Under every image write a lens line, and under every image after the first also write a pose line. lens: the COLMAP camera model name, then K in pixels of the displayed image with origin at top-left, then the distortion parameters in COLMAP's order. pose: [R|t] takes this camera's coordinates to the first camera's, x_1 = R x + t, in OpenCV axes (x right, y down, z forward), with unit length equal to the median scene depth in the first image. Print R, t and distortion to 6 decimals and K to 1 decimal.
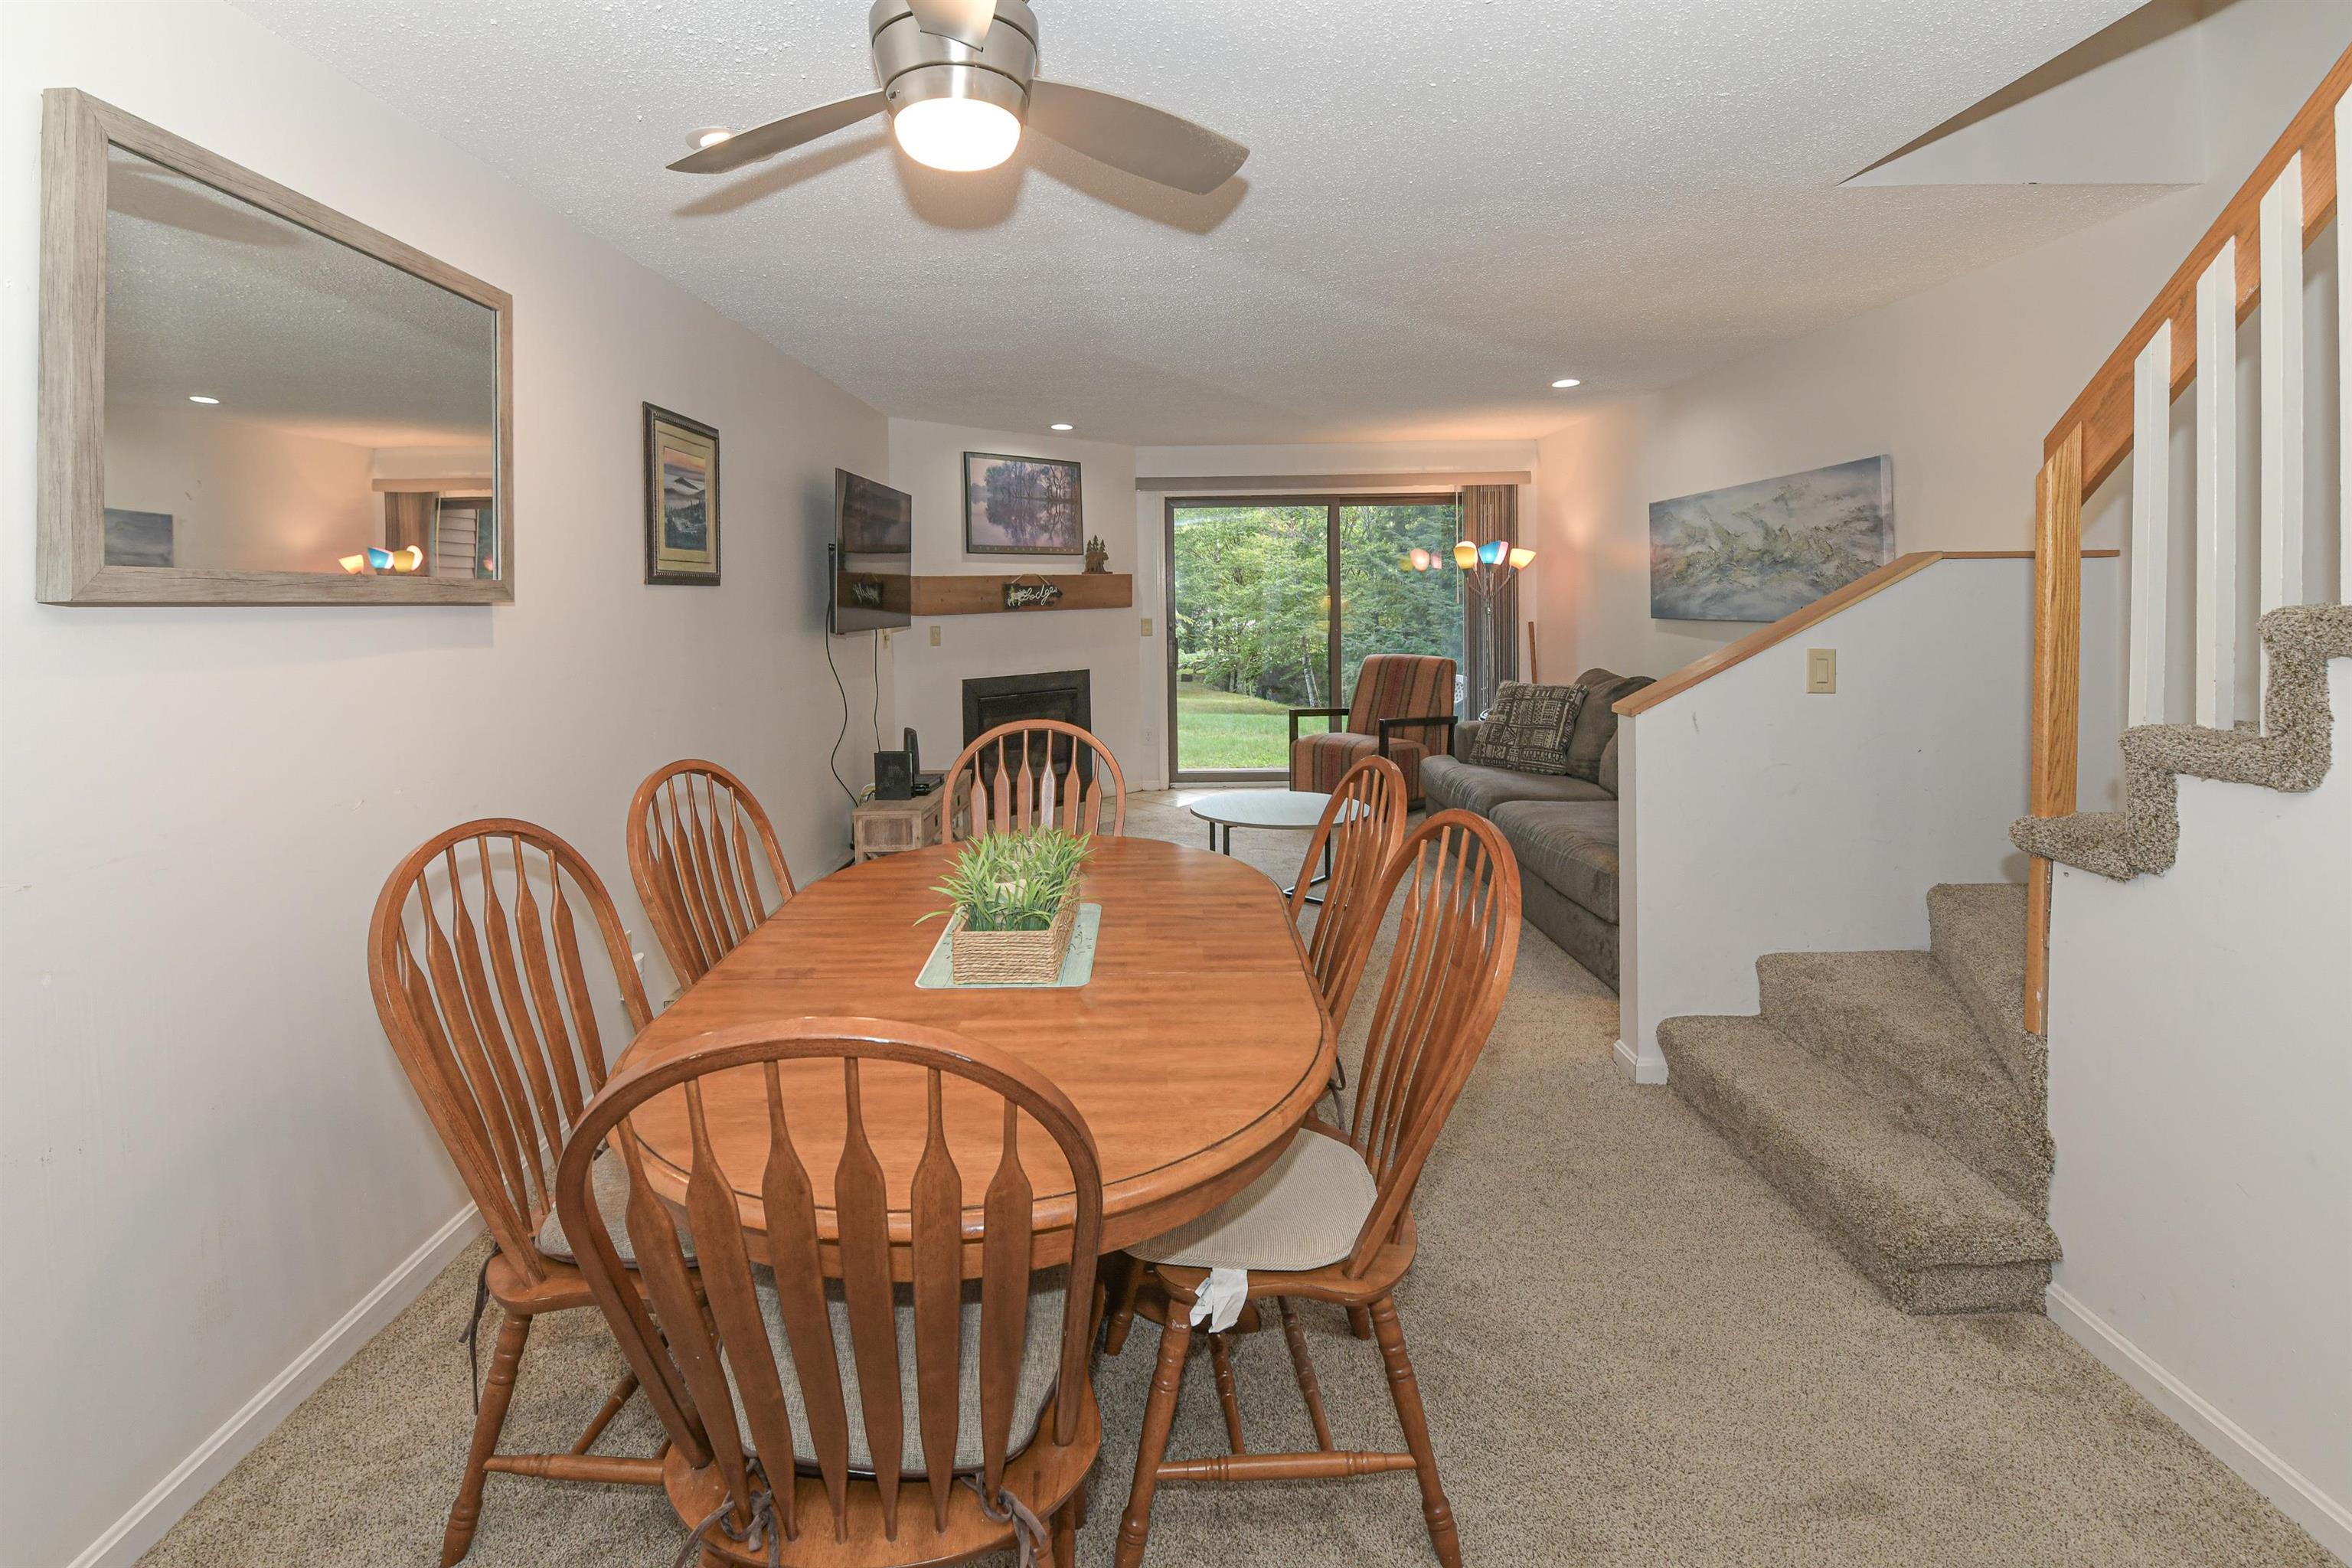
lens RADIAL K [[1071.1, 0, 1161.9], [0, 1071.1, 598.0], [0, 0, 1]] dist [-0.000998, -0.000410]
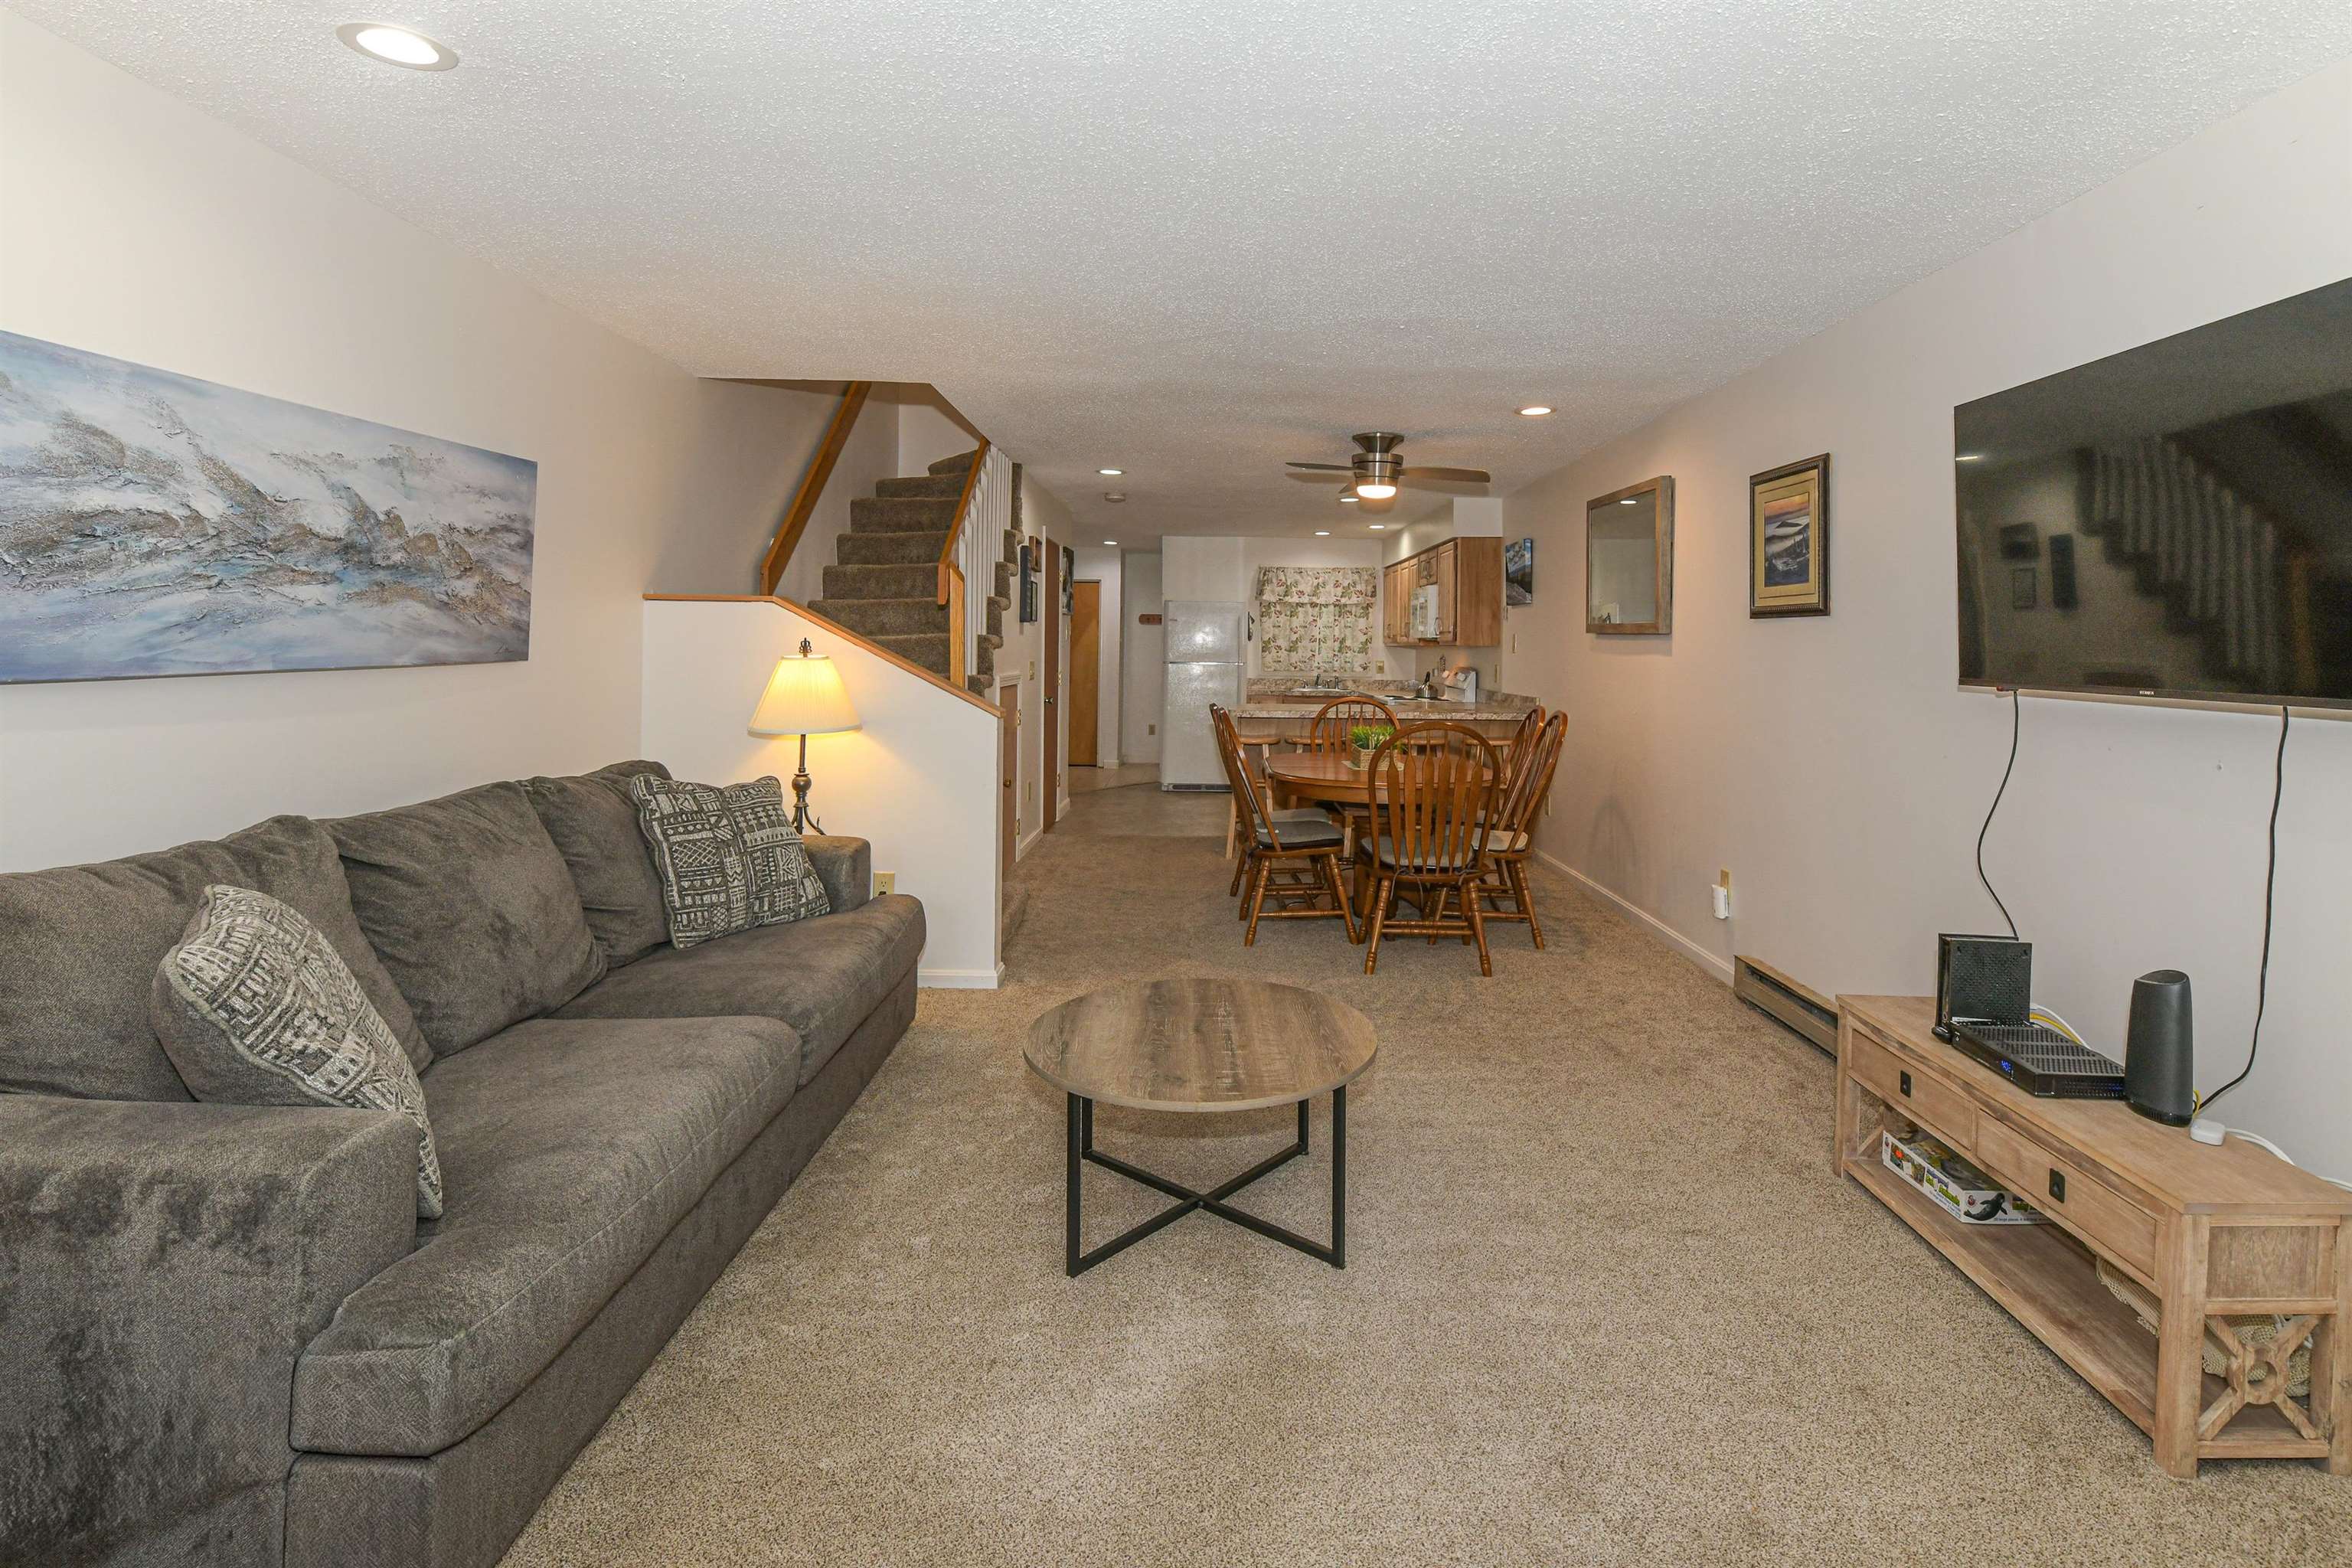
lens RADIAL K [[1177.5, 0, 1271.5], [0, 1177.5, 617.3], [0, 0, 1]] dist [-0.000181, -0.027783]
pose [[-0.998771, 0.000214, -0.049571, 0.076178], [0.001139, 0.999826, -0.018632, 0.005193], [0.049558, -0.018666, -0.998597, 1.146801]]
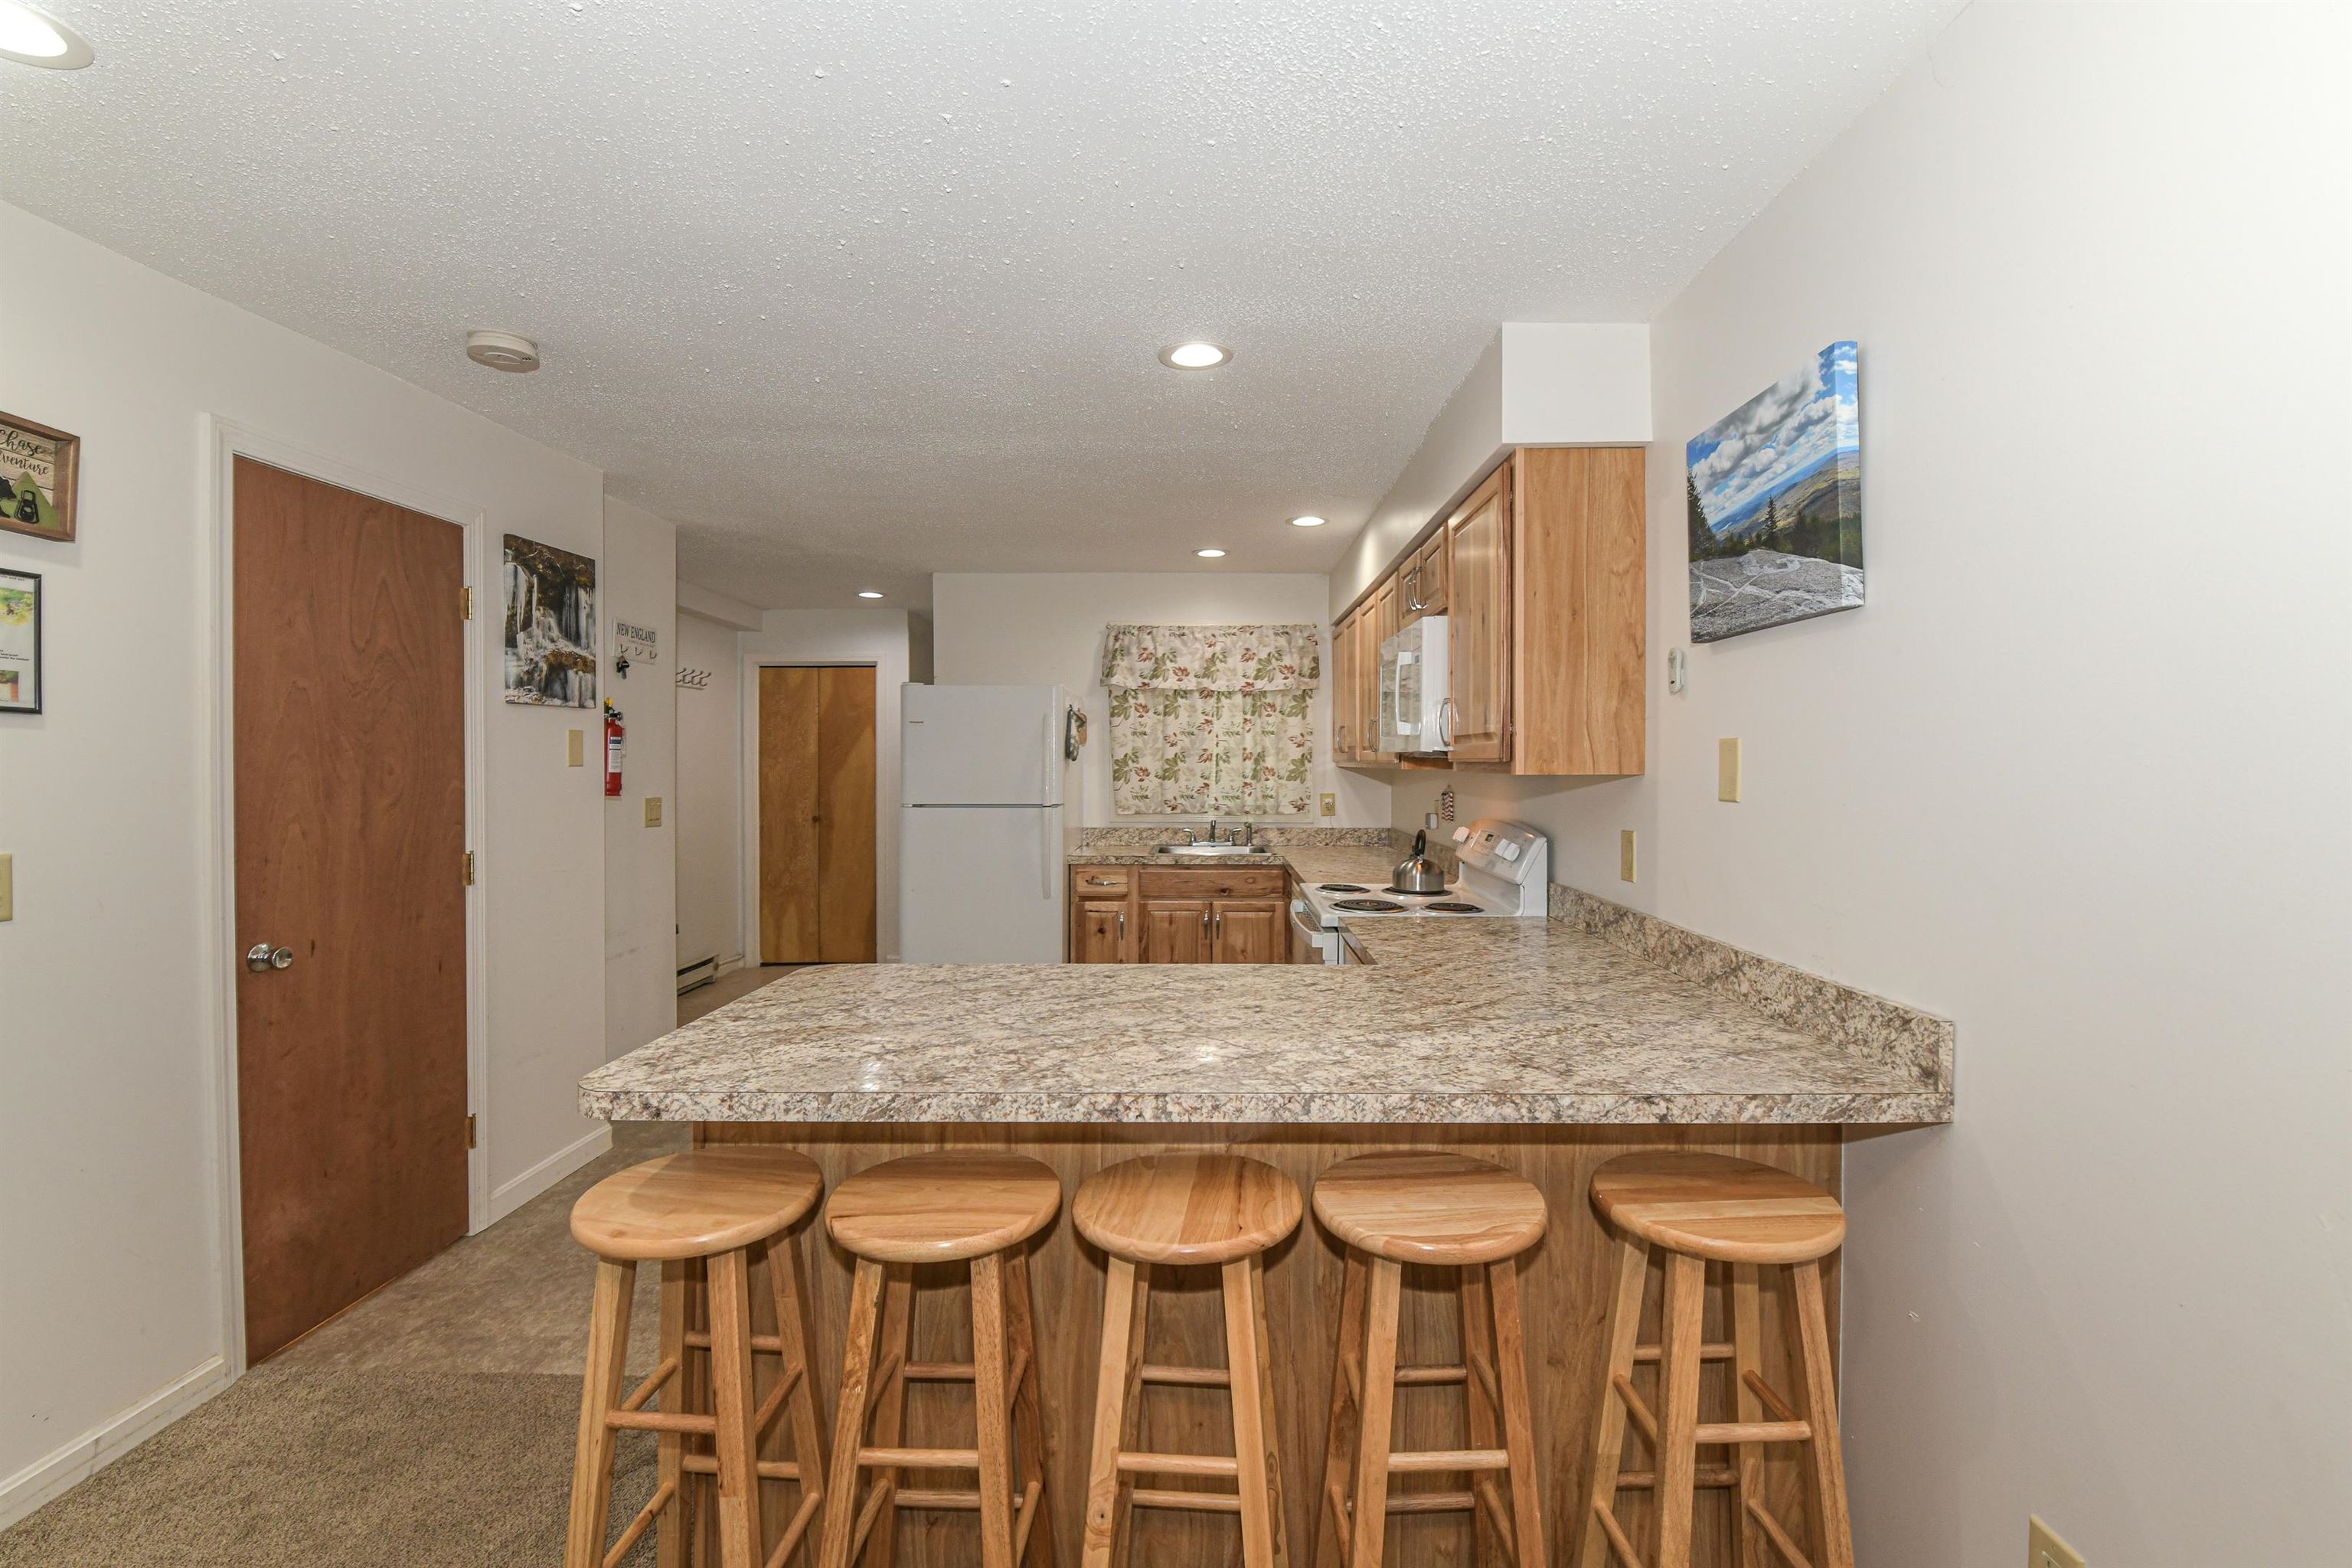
lens RADIAL K [[1045.1, 0, 1180.9], [0, 1045.1, 761.9], [0, 0, 1]] dist [-0.003090, -0.010314]
pose [[-0.999405, 0.009722, 0.033107, -0.076784], [0.009989, 0.999919, 0.007911, 0.003337], [-0.033028, 0.008237, -0.999420, 0.281752]]
